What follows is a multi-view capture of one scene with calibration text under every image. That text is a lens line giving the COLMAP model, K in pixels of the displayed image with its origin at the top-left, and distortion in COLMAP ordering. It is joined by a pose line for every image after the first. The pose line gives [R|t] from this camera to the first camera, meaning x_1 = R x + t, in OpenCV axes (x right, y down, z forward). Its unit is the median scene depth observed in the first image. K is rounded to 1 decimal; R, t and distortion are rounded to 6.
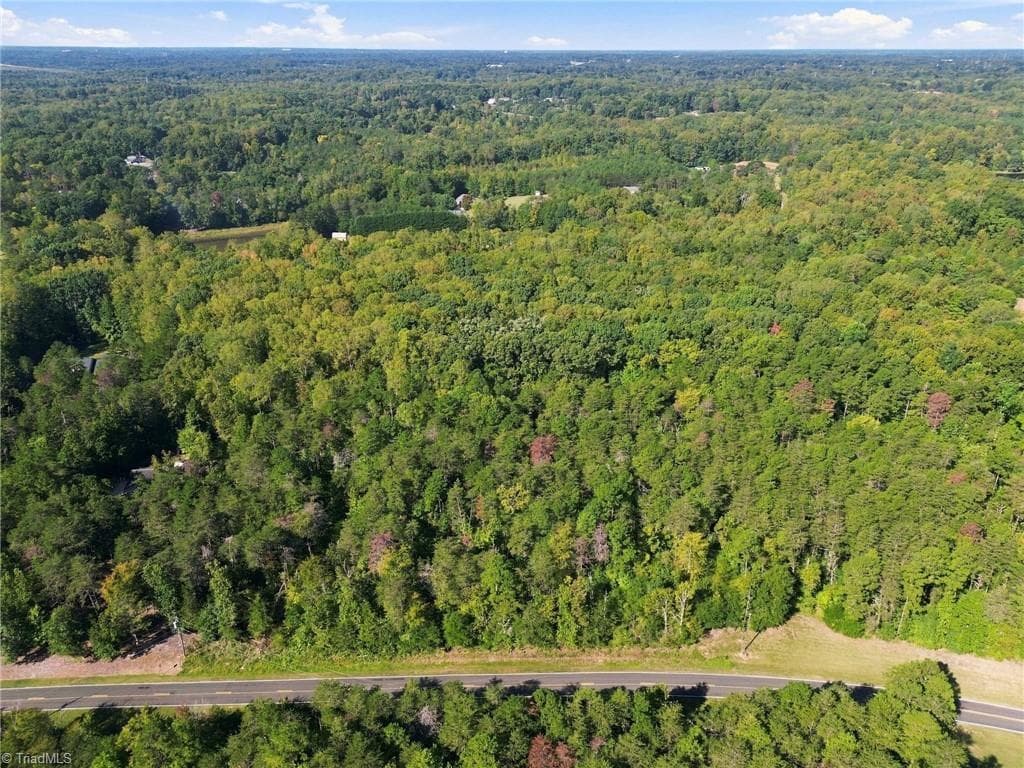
lens RADIAL K [[720.7, 0, 510.3], [0, 720.7, 385.2], [0, 0, 1]] dist [0.057707, -0.044203]
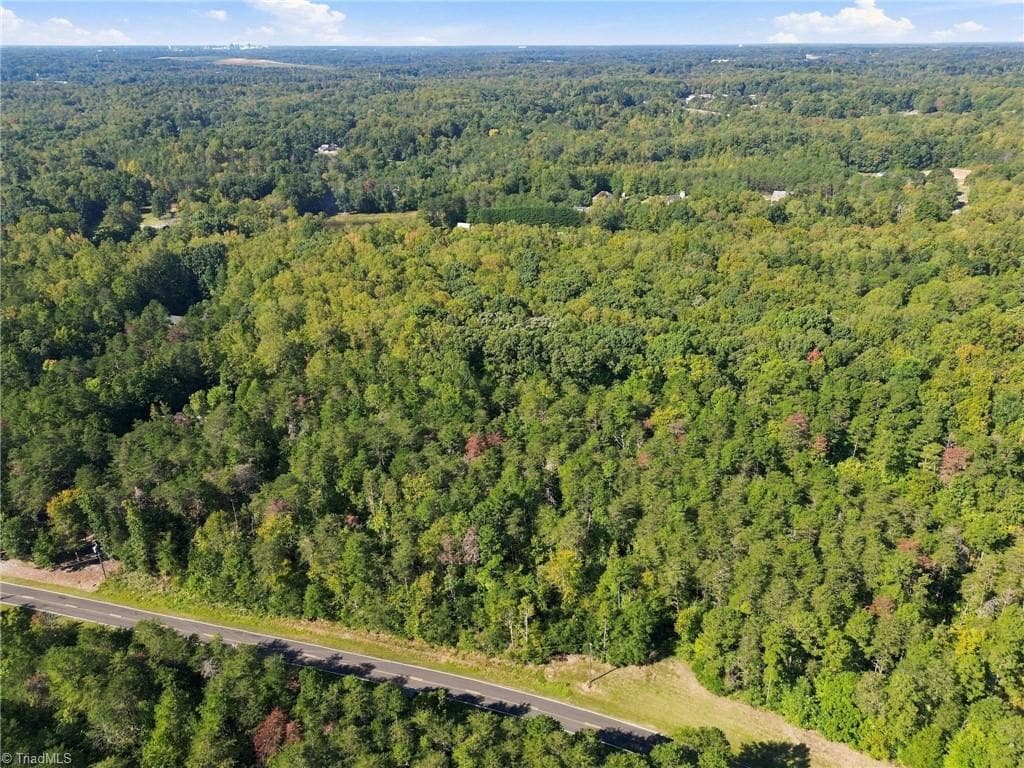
lens RADIAL K [[720.7, 0, 513.5], [0, 720.7, 382.5], [0, 0, 1]] dist [0.057707, -0.044203]
pose [[0.958696, 0.115621, -0.259871, 0.300302], [-0.115155, 0.993201, 0.017074, -0.018795], [0.260078, 0.013556, 0.965492, 0.040118]]
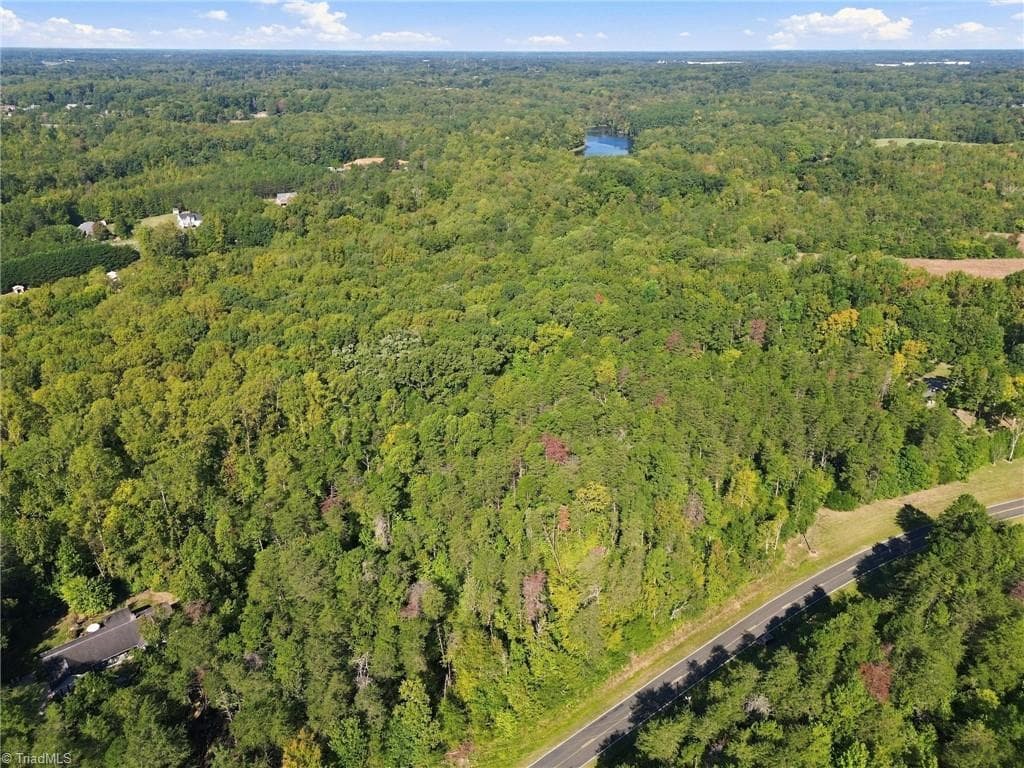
lens RADIAL K [[720.7, 0, 509.7], [0, 720.7, 390.9], [0, 0, 1]] dist [0.057707, -0.044203]
pose [[0.812316, -0.251246, 0.526325, -0.450910], [0.248350, 0.965556, 0.077620, -0.071387], [-0.527698, 0.067661, 0.846733, 0.165920]]
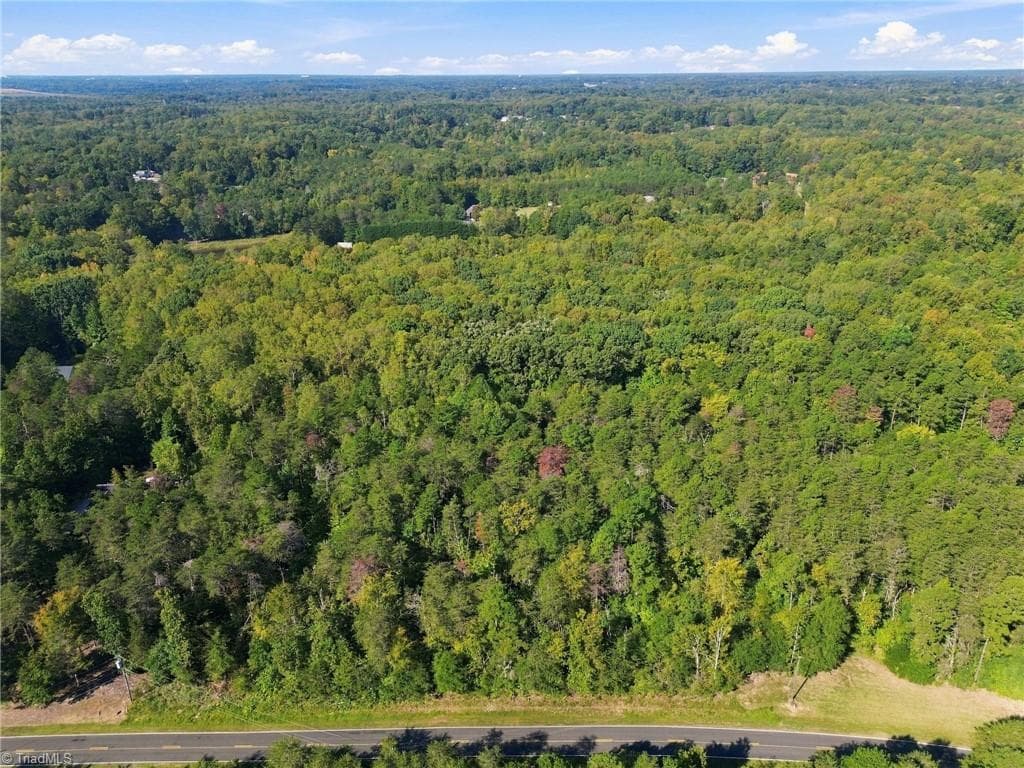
lens RADIAL K [[720.7, 0, 510.7], [0, 720.7, 384.1], [0, 0, 1]] dist [0.057707, -0.044203]
pose [[0.999807, -0.000866, -0.019614, 0.010206], [0.000273, 0.999544, -0.030197, 0.018596], [0.019631, 0.030186, 0.999352, 0.100621]]
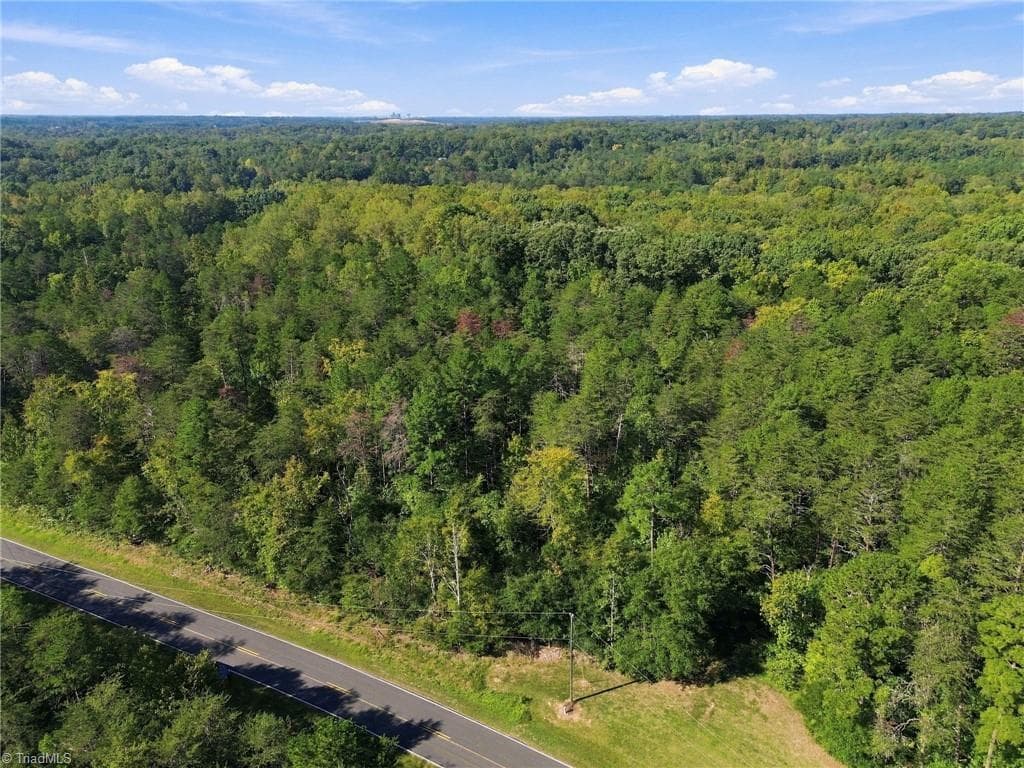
lens RADIAL K [[720.7, 0, 514.7], [0, 720.7, 381.9], [0, 0, 1]] dist [0.057707, -0.044203]
pose [[0.890281, 0.152666, -0.429060, 0.320006], [-0.188534, 0.981164, -0.042089, 0.136395], [0.414552, 0.118363, 0.902295, 0.386469]]
